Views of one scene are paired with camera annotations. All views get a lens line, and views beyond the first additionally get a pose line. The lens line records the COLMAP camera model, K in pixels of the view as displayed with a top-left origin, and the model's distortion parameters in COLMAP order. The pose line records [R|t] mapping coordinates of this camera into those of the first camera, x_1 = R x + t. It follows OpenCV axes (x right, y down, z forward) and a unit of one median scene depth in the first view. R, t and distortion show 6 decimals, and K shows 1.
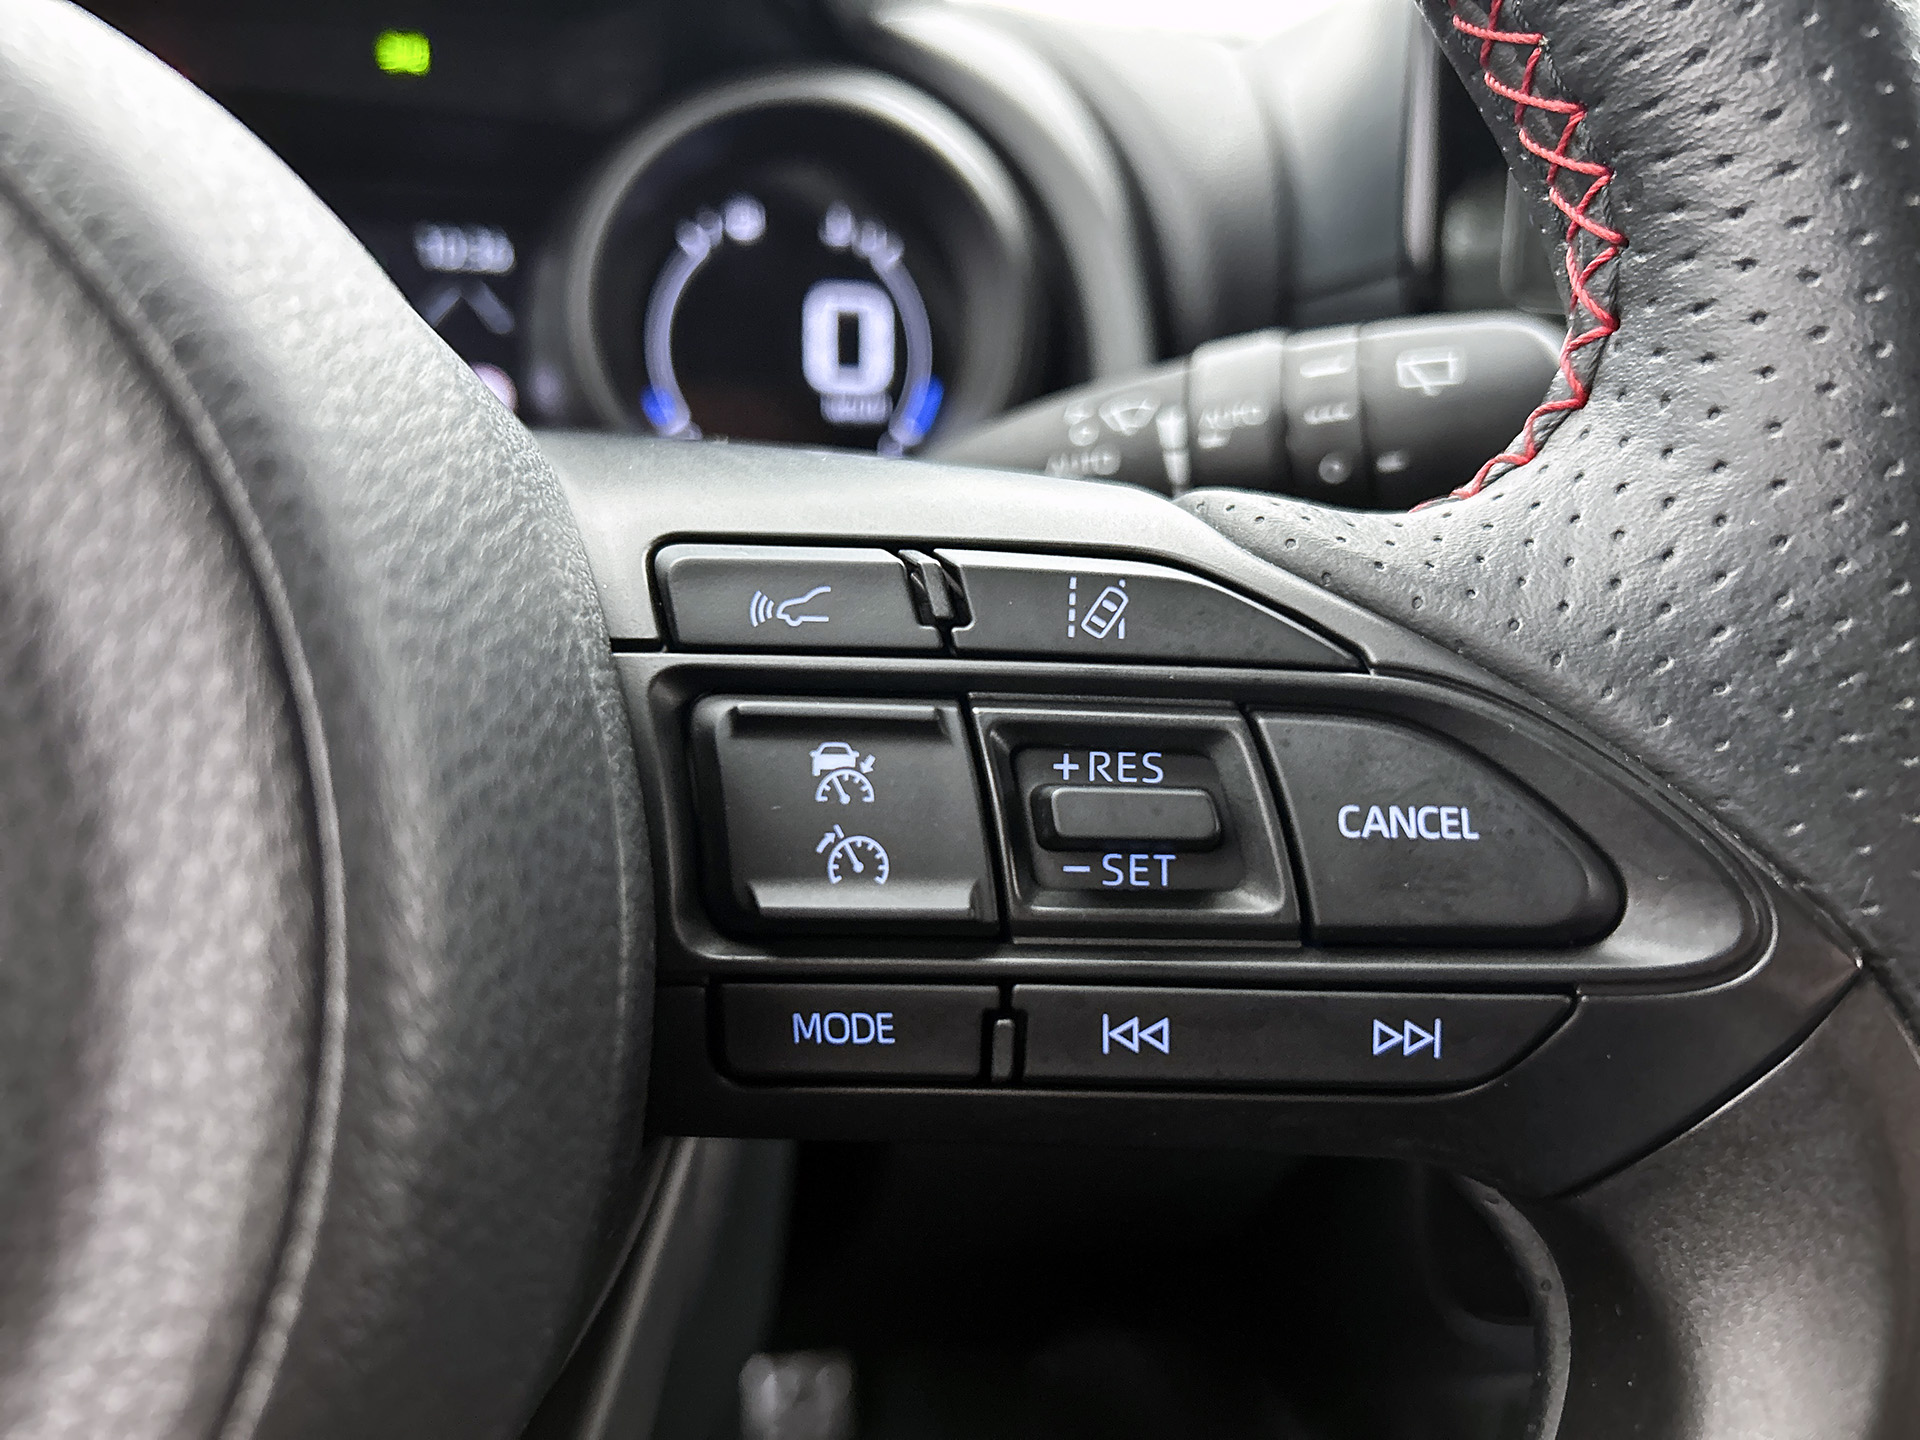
lens RADIAL K [[1387.4, 0, 952.3], [0, 1387.4, 679.7], [0, 0, 1]] dist [-0.041084, -0.001118]
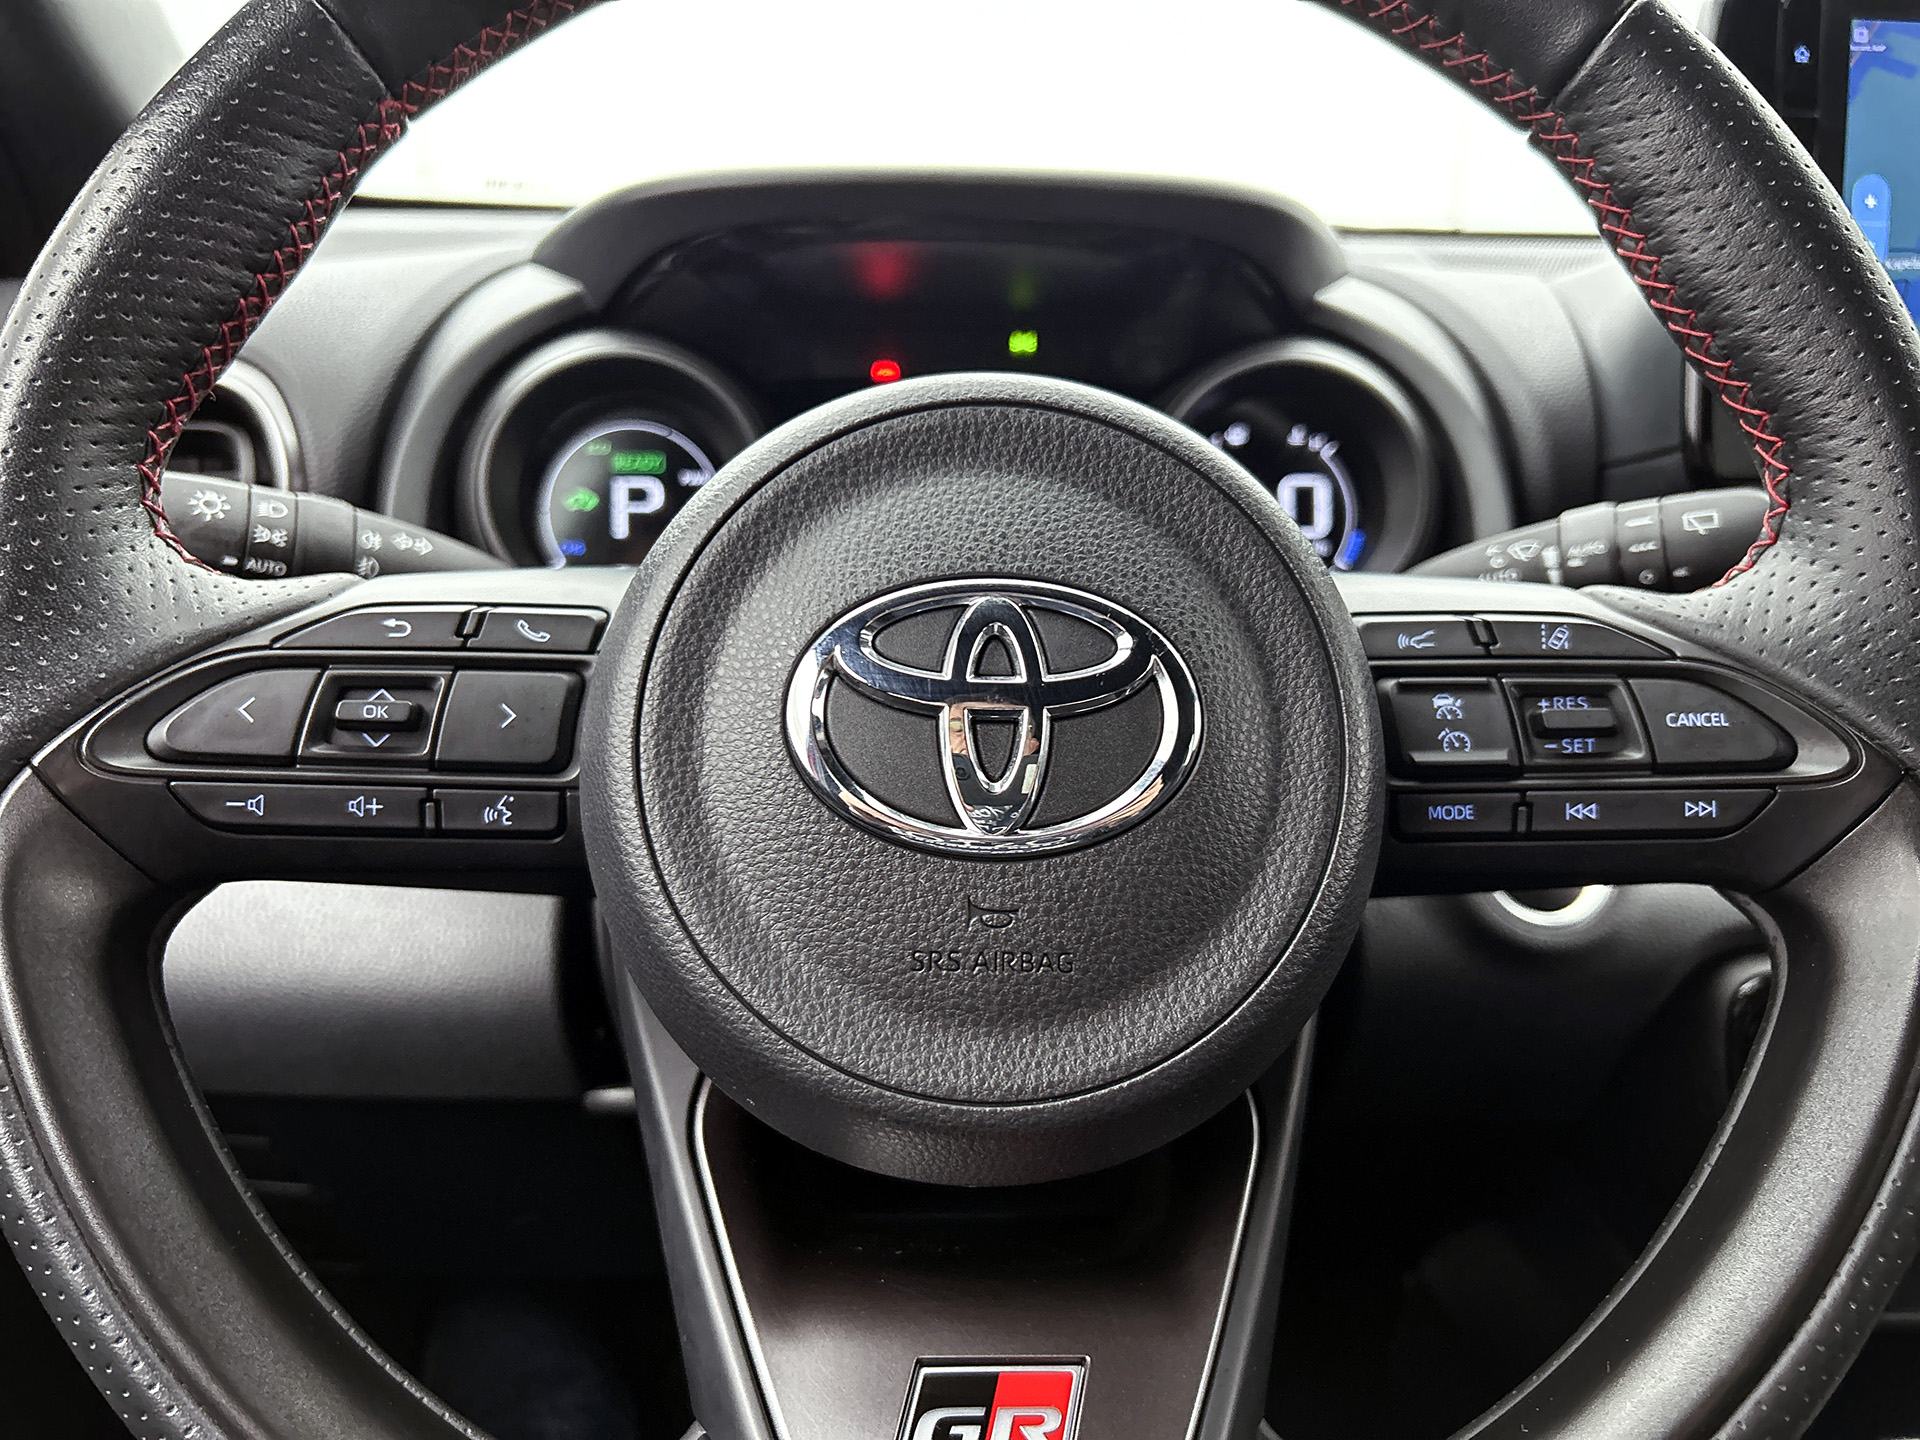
lens RADIAL K [[1486.0, 0, 960.0], [0, 1486.0, 720.0], [0, 0, 1]] dist [-0.002730, 0.005716]
pose [[0.989883, -0.017078, -0.140854, -0.554220], [0.007174, 0.997484, -0.070527, 0.266009], [0.141705, 0.068803, 0.987515, -1.668506]]
